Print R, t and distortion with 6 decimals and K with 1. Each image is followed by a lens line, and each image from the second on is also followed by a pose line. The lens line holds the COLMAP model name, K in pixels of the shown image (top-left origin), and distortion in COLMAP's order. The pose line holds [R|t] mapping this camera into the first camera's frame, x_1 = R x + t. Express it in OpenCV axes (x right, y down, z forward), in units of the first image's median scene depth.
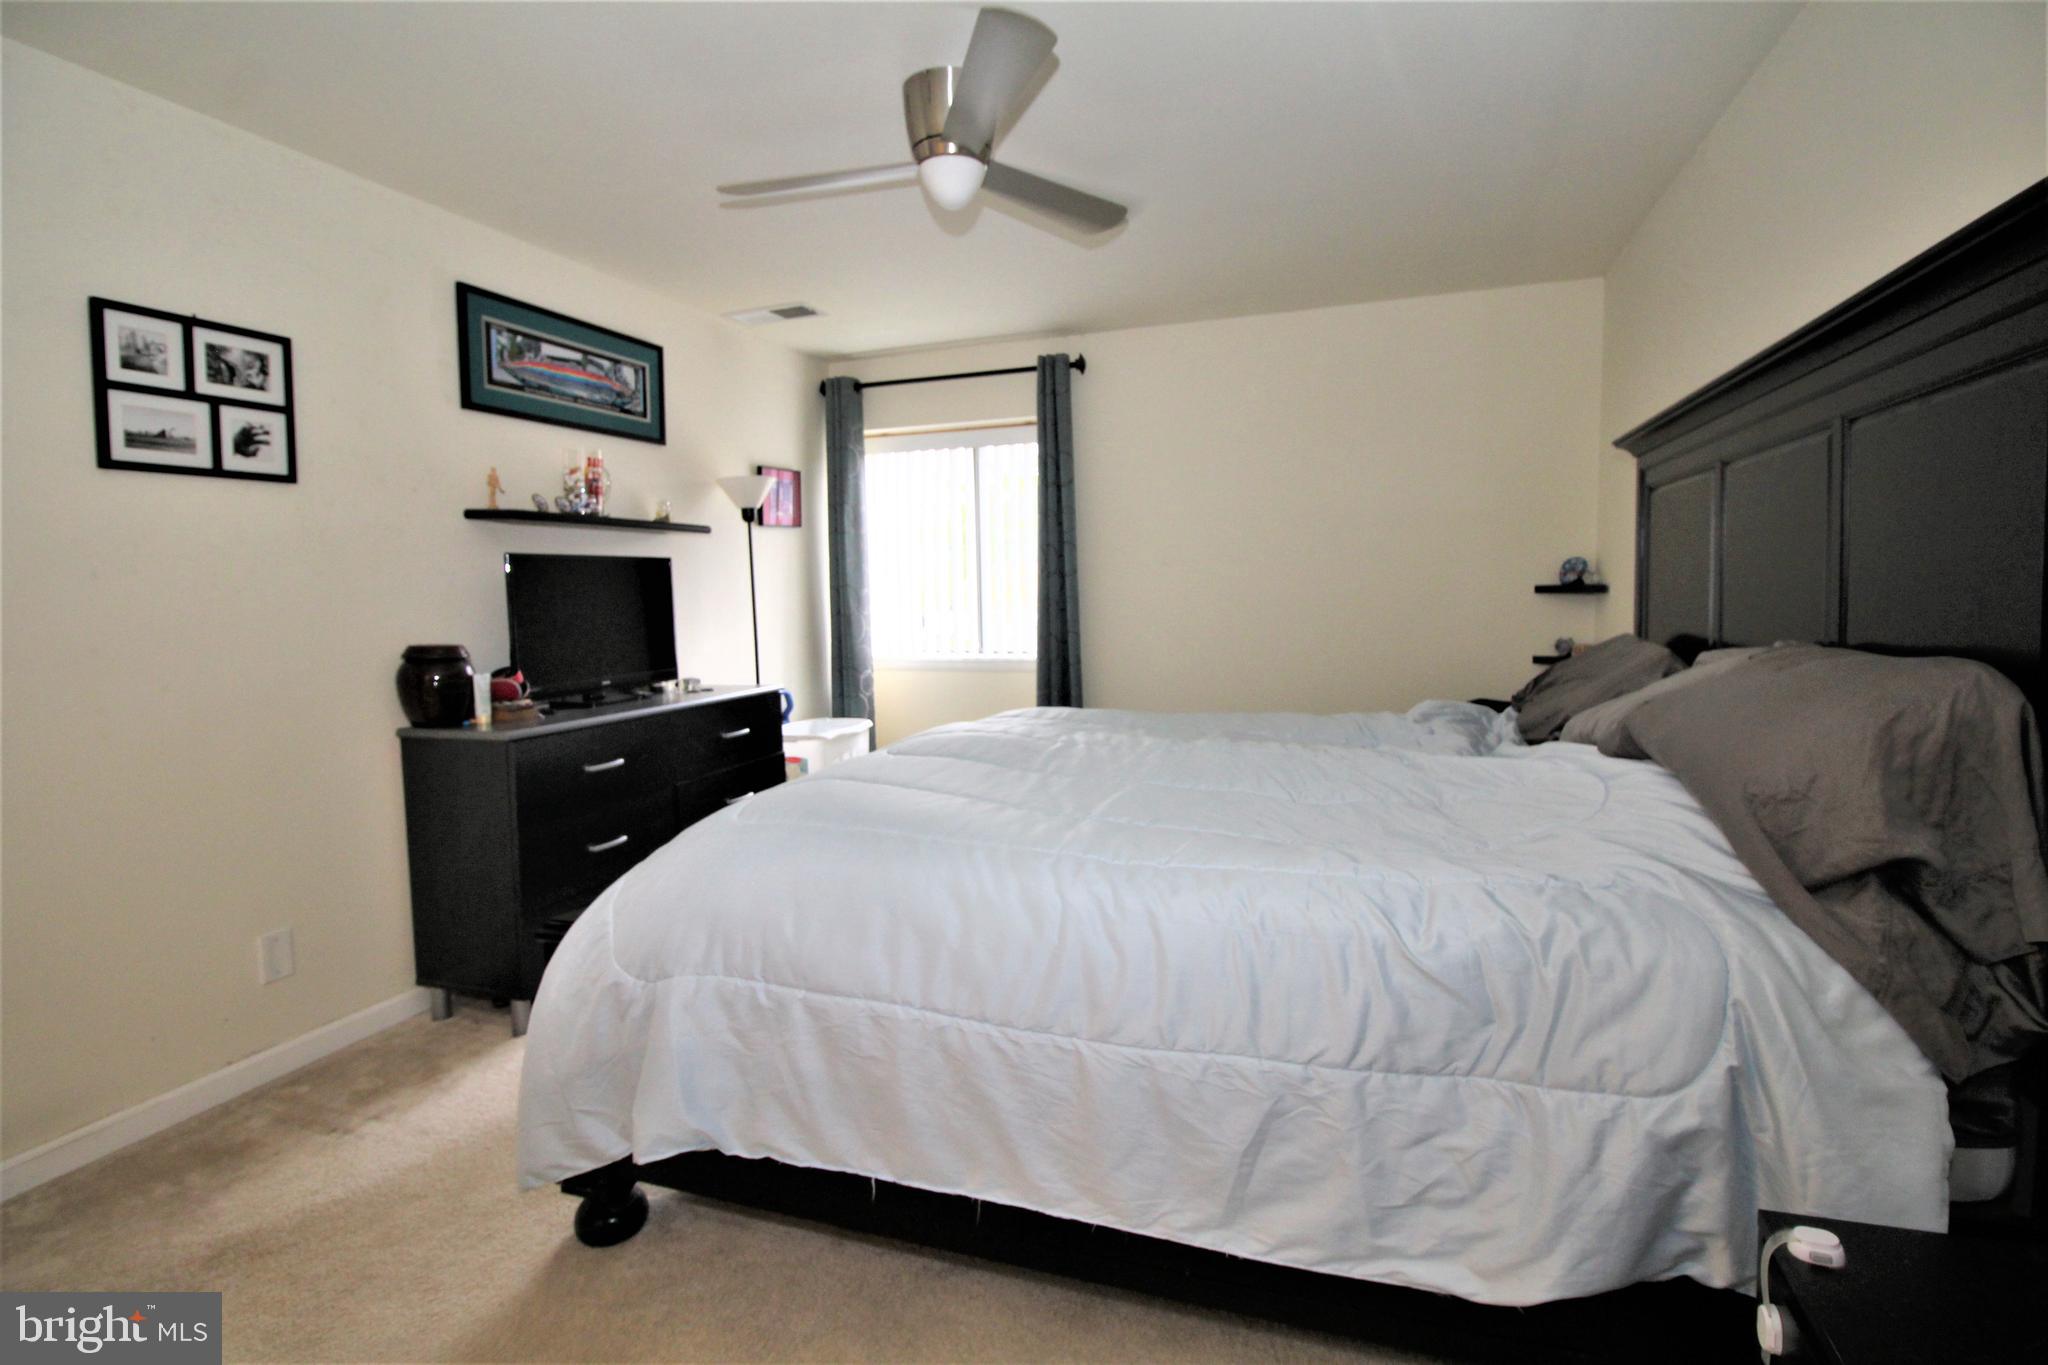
lens RADIAL K [[970.5, 0, 1035.4], [0, 970.5, 665.9], [0, 0, 1]] dist [-0.001910, -0.012696]
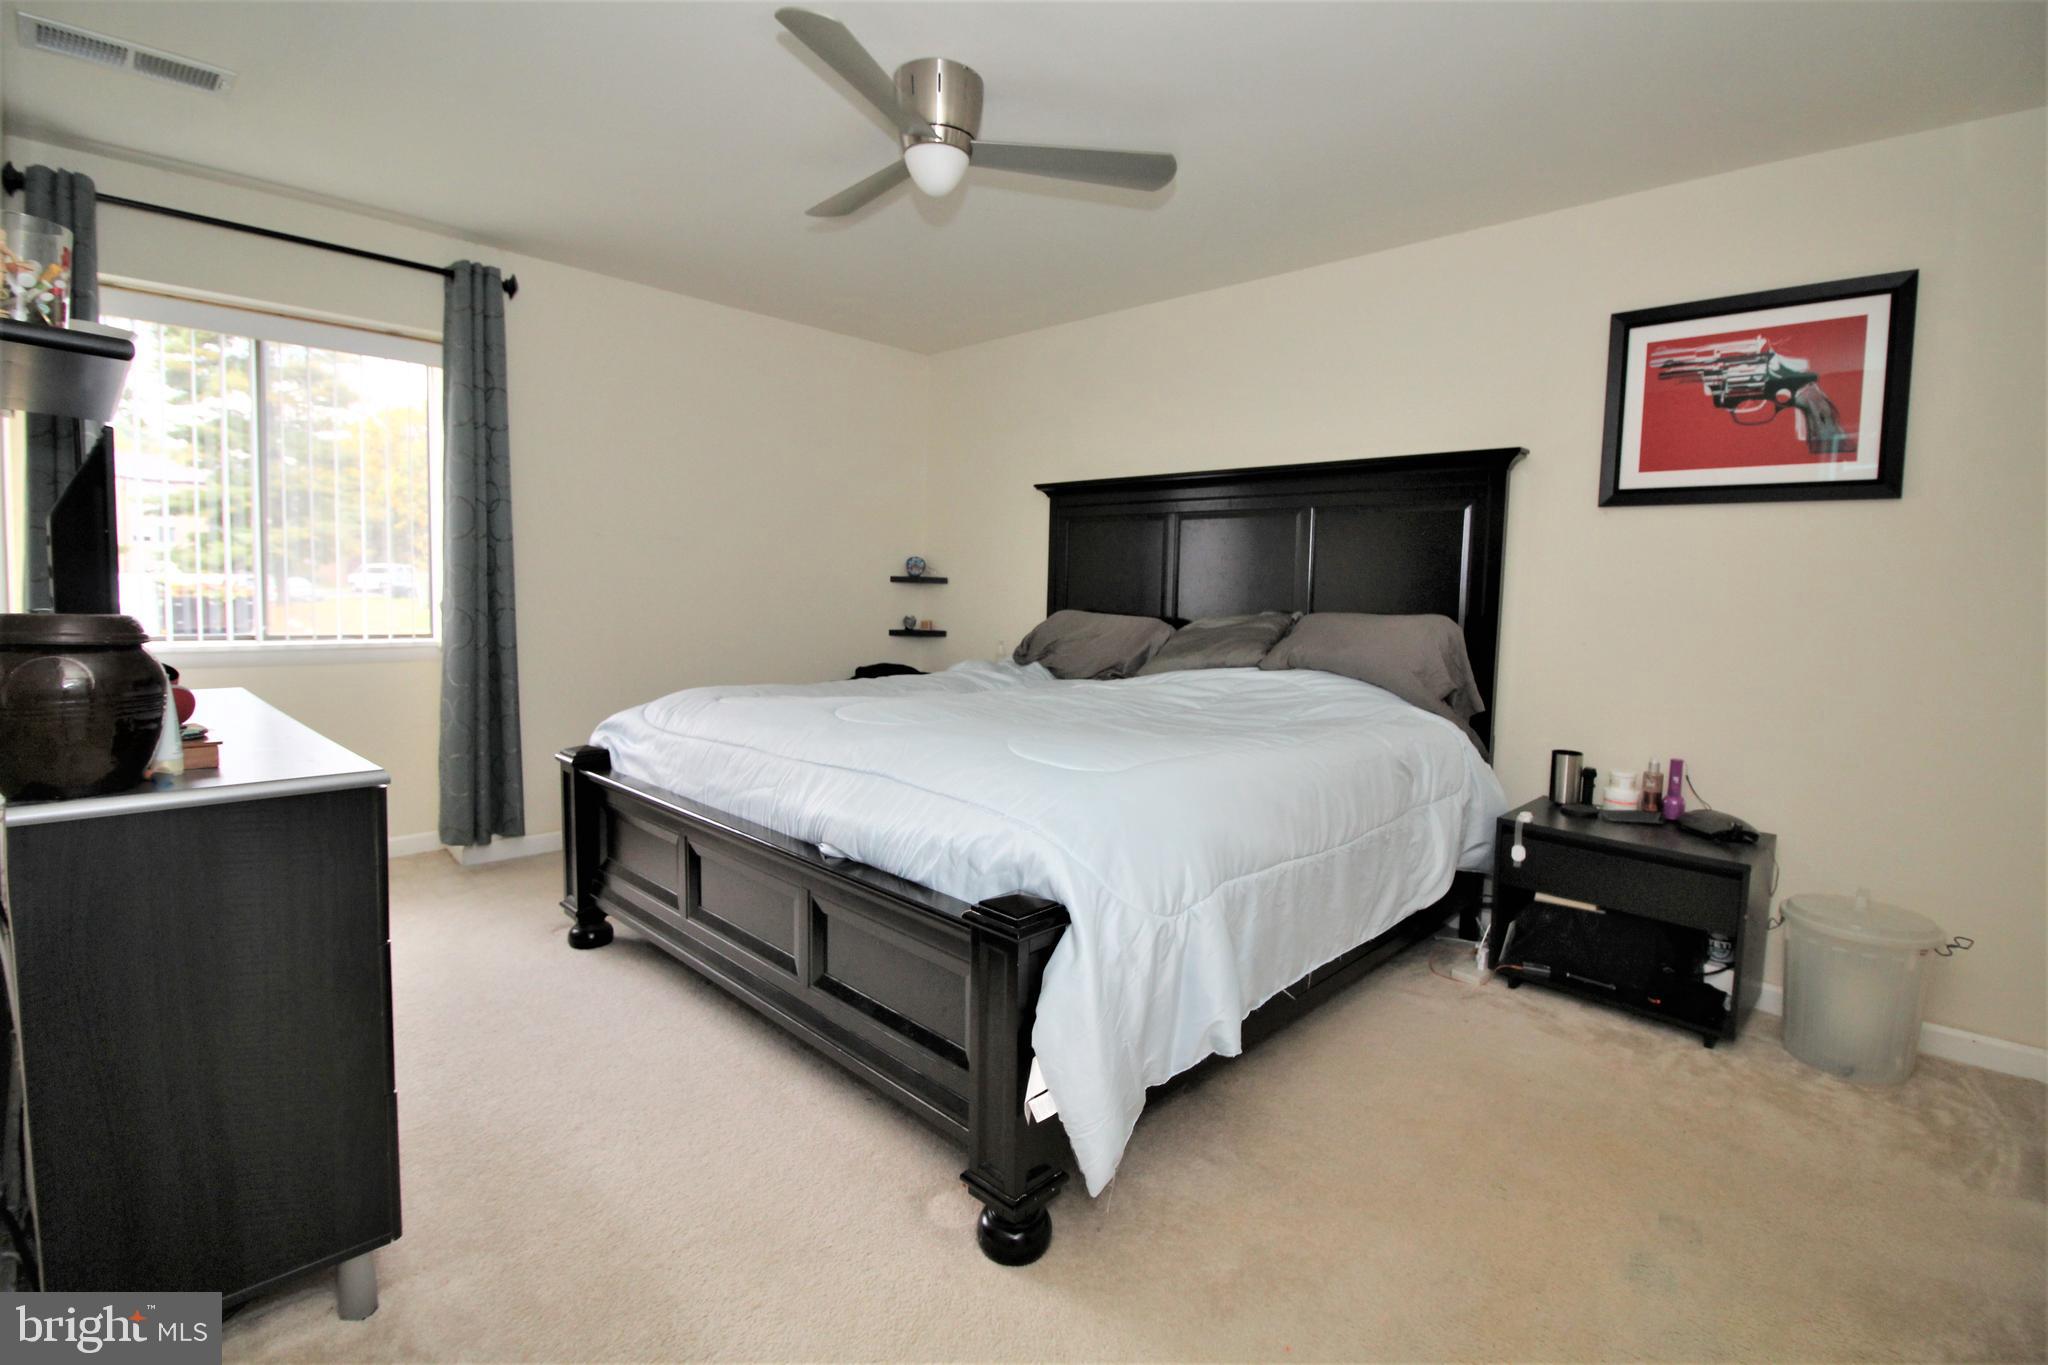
lens RADIAL K [[970.5, 0, 1035.4], [0, 970.5, 665.9], [0, 0, 1]] dist [-0.001910, -0.012696]
pose [[0.395080, -0.045039, 0.917542, -0.547045], [0.036573, 0.998777, 0.033278, 0.001500], [-0.917919, 0.020410, 0.396243, 0.266622]]
